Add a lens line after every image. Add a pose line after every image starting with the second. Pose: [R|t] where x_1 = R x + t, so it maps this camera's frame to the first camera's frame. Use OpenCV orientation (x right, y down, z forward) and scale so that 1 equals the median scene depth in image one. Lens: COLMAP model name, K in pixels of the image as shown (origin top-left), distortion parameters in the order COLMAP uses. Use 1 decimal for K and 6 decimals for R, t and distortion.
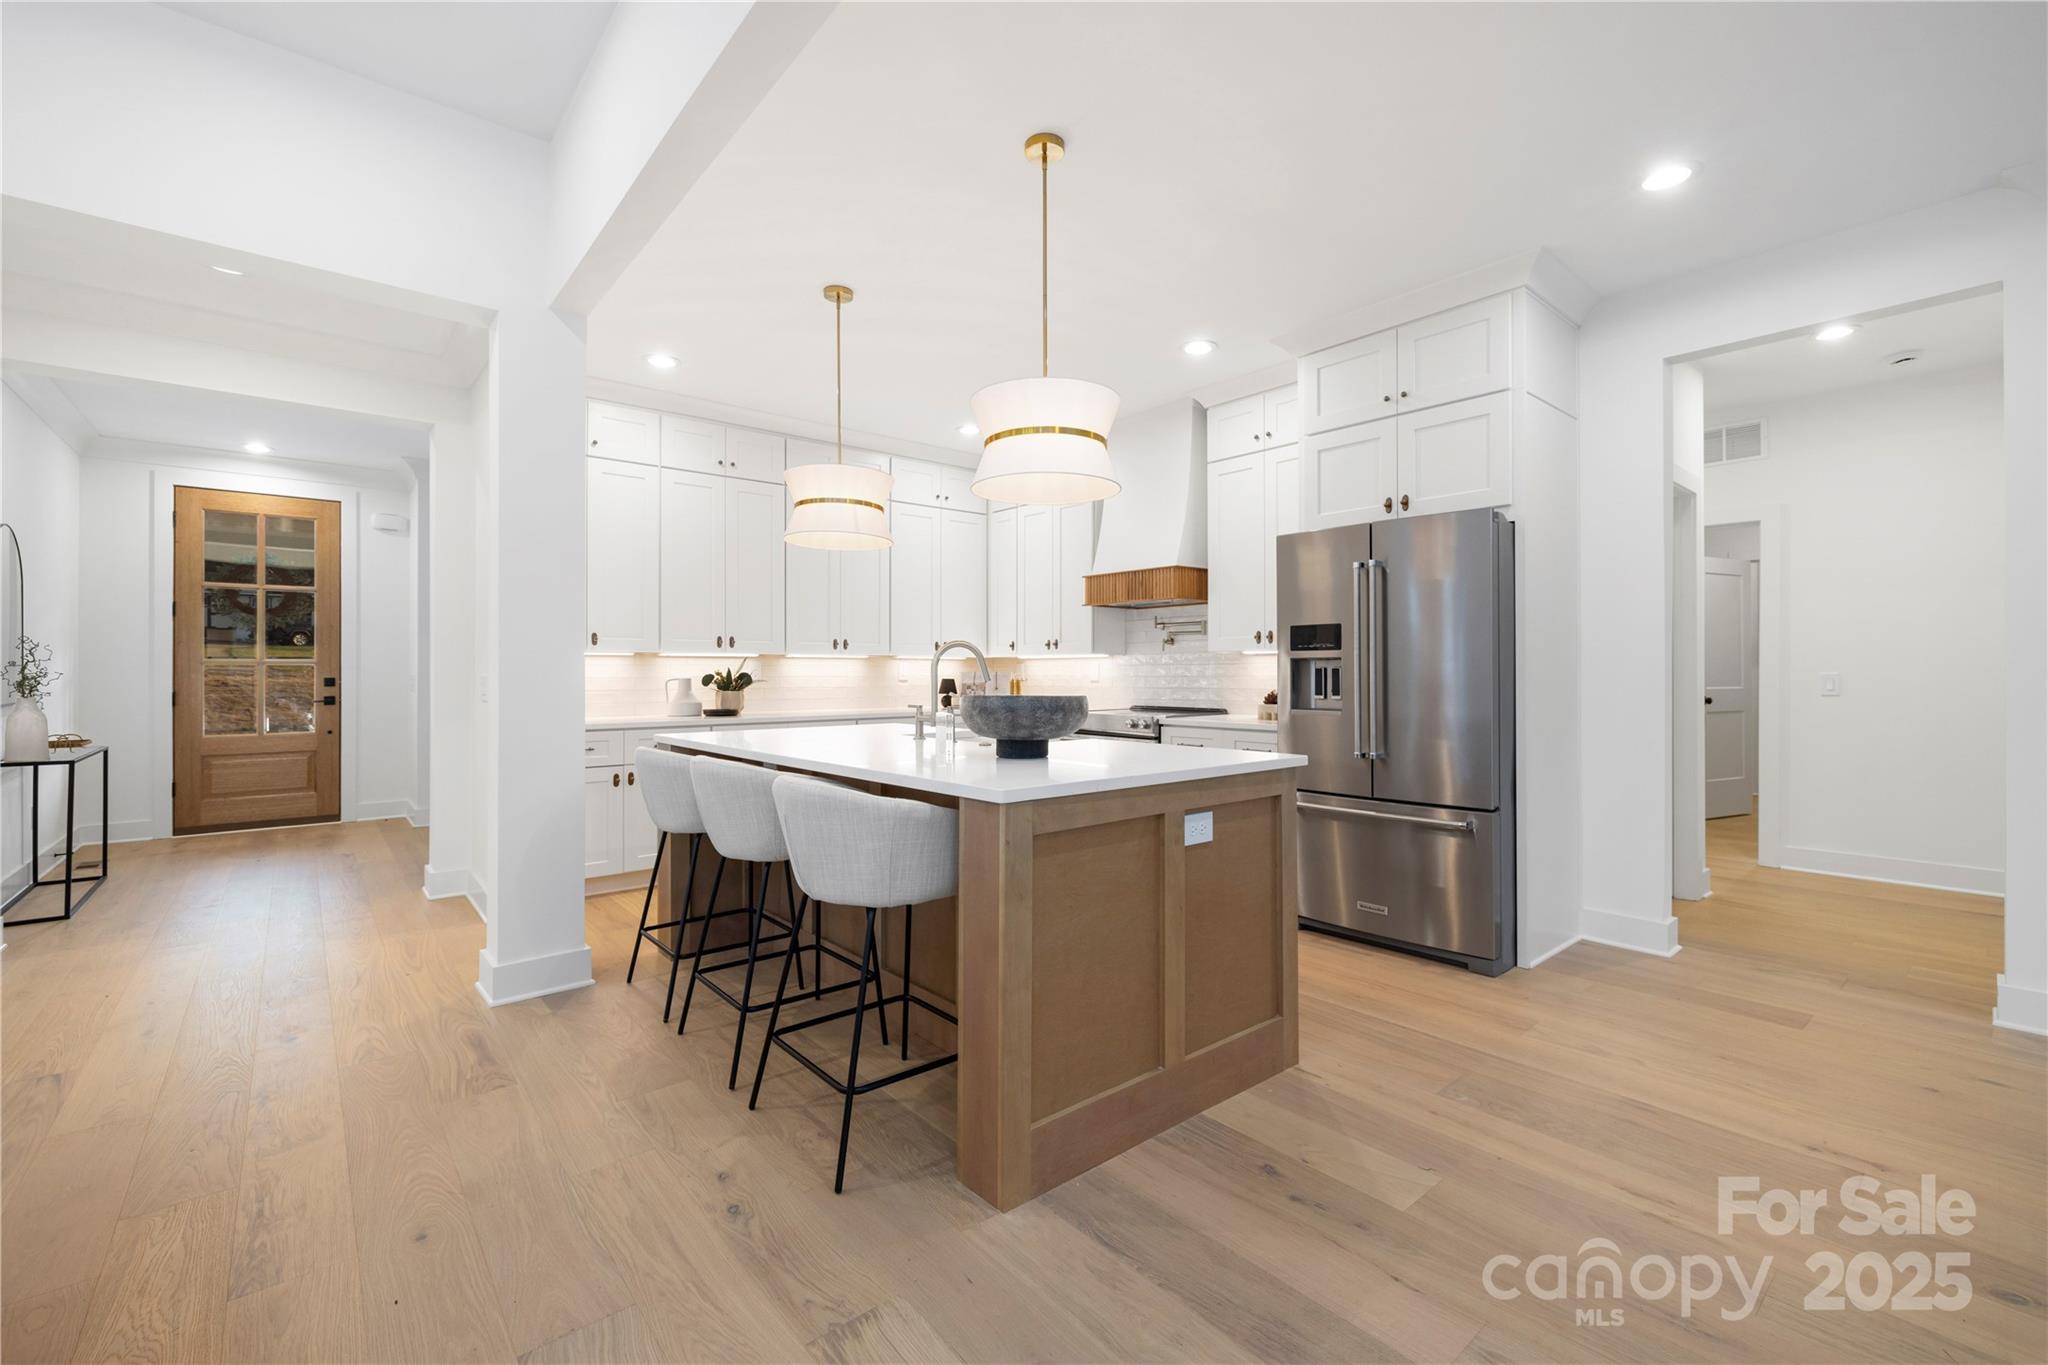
lens RADIAL K [[866.6, 0, 1018.2], [0, 866.6, 667.7], [0, 0, 1]] dist [0.004198, 0.000052]
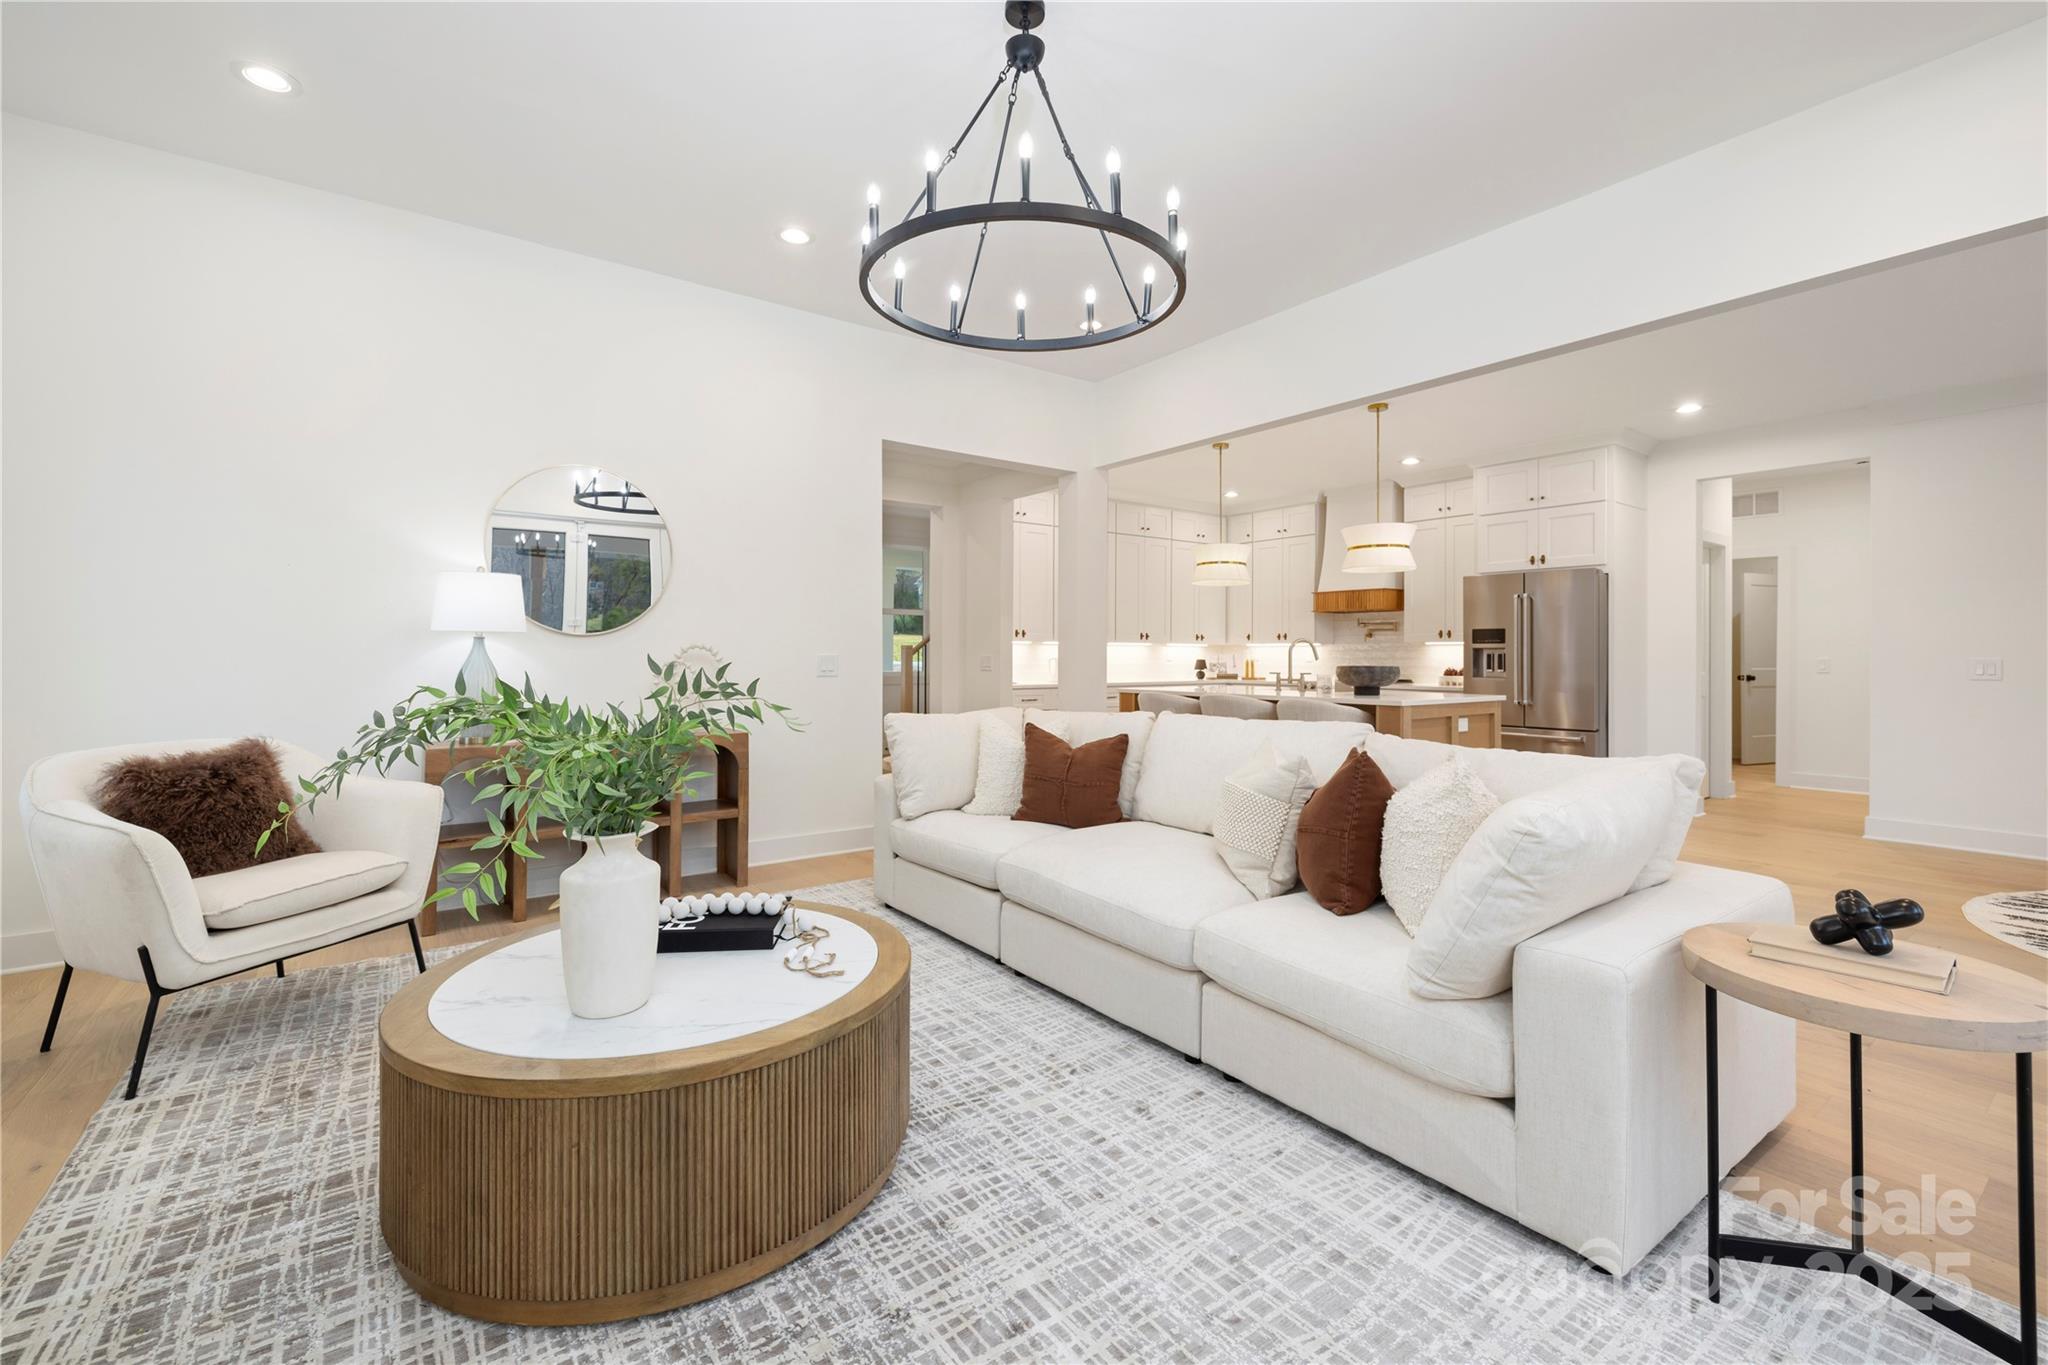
lens RADIAL K [[875.6, 0, 1020.7], [0, 875.6, 650.5], [0, 0, 1]] dist [-0.000400, -0.000083]
pose [[0.997703, 0.004745, -0.067571, -0.351338], [-0.004768, 0.999989, -0.000180, -0.000778], [0.067570, 0.000502, 0.997714, -0.604965]]
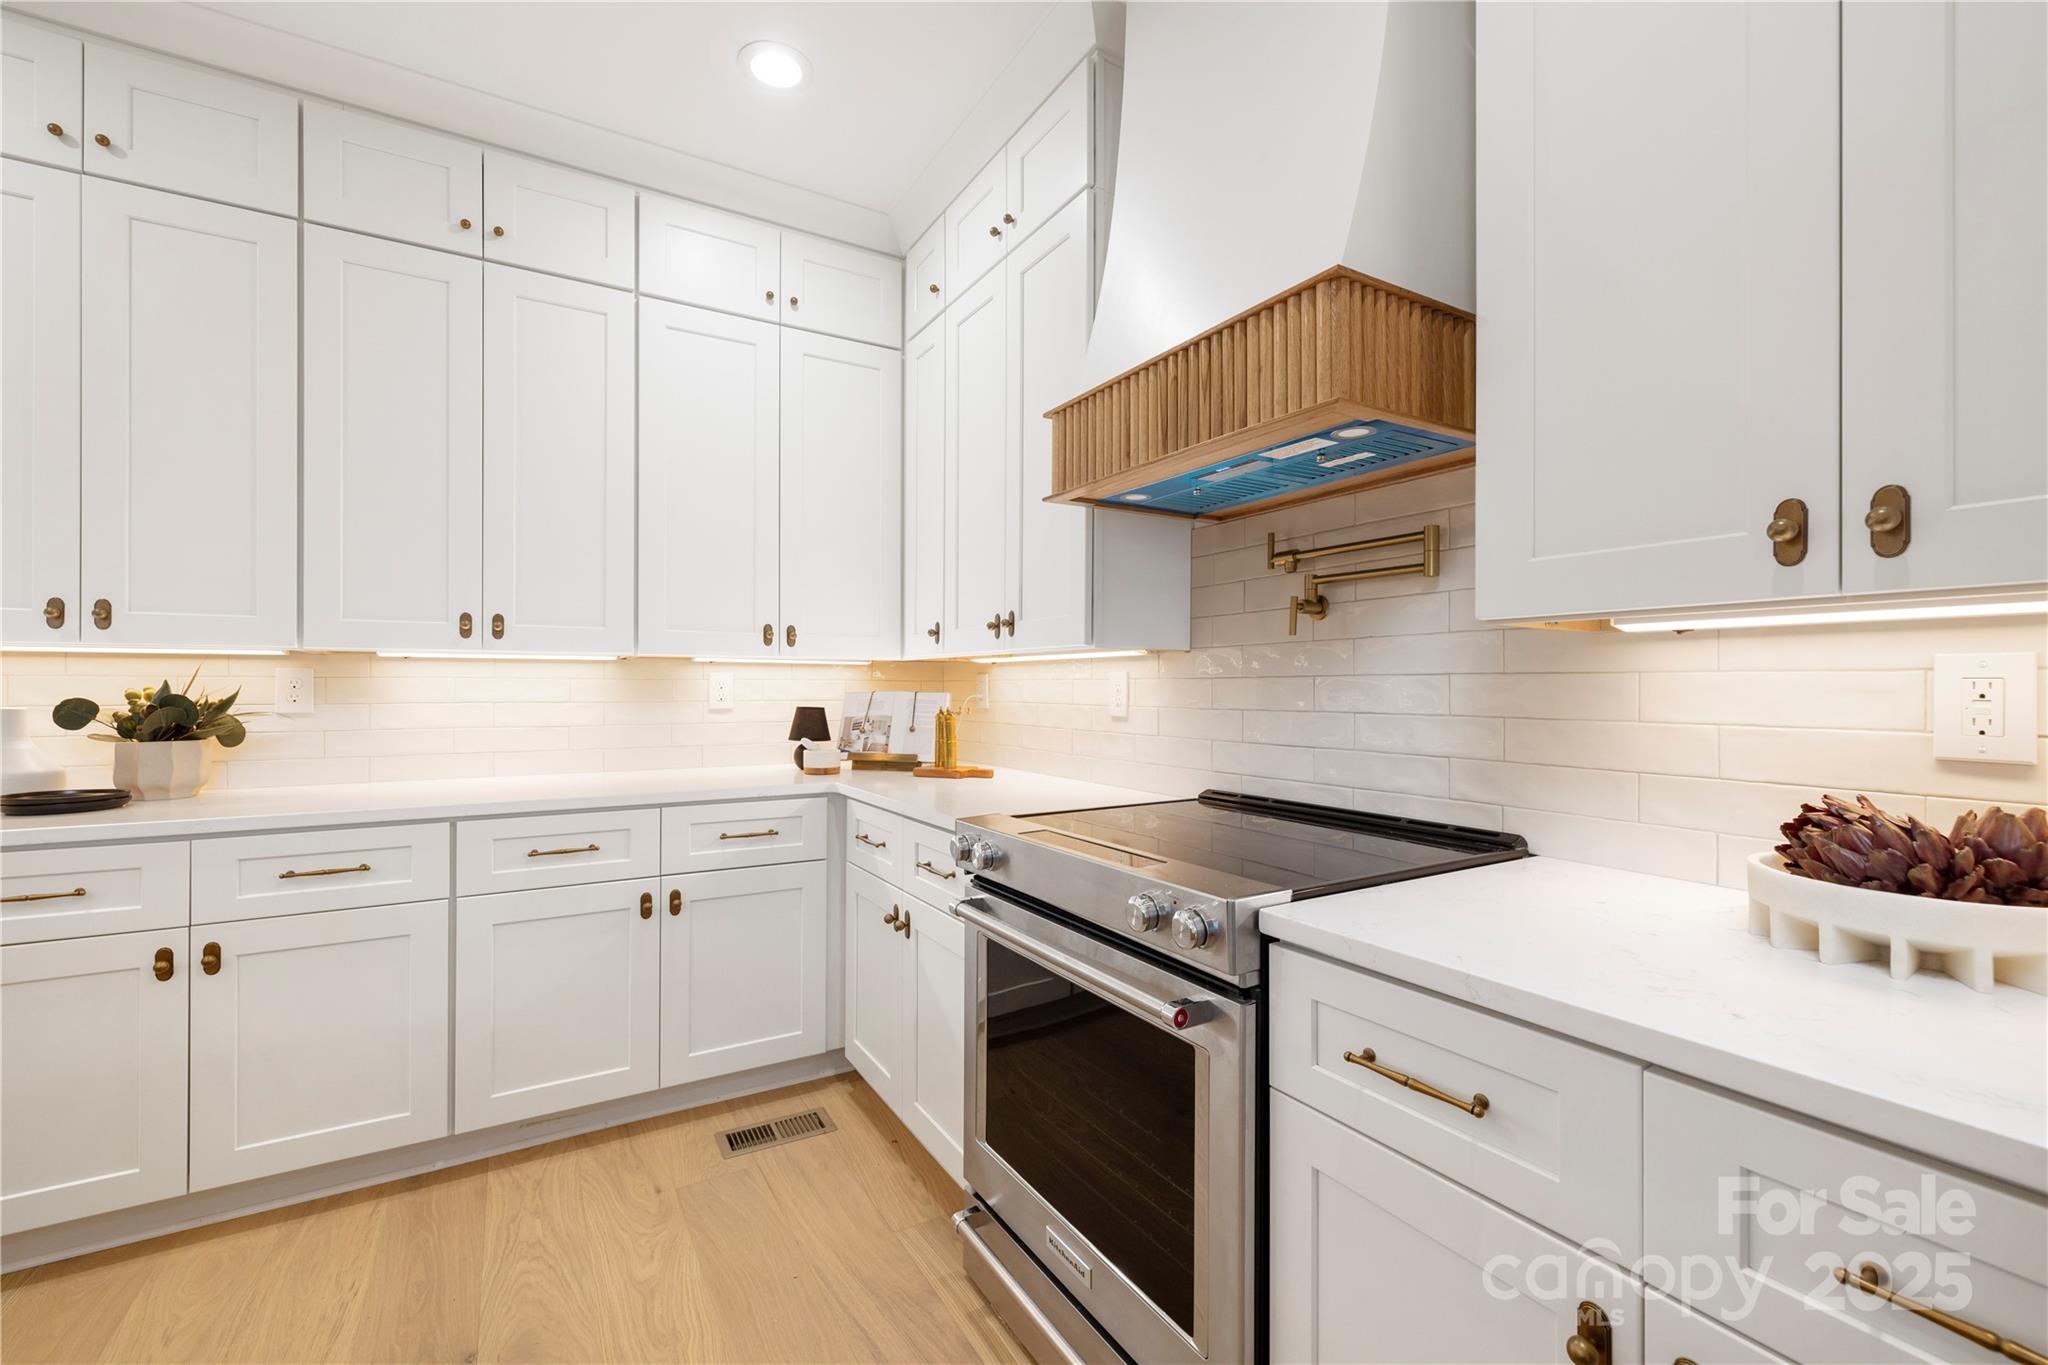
lens RADIAL K [[854.1, 0, 1024.0], [0, 854.1, 682.5], [0, 0, 1]] dist [-0.001156, -0.000132]
pose [[0.987411, 0.002950, -0.158150, 0.126150], [-0.002681, 0.999995, 0.001912, -0.001693], [0.158155, -0.001464, 0.987413, 0.709817]]
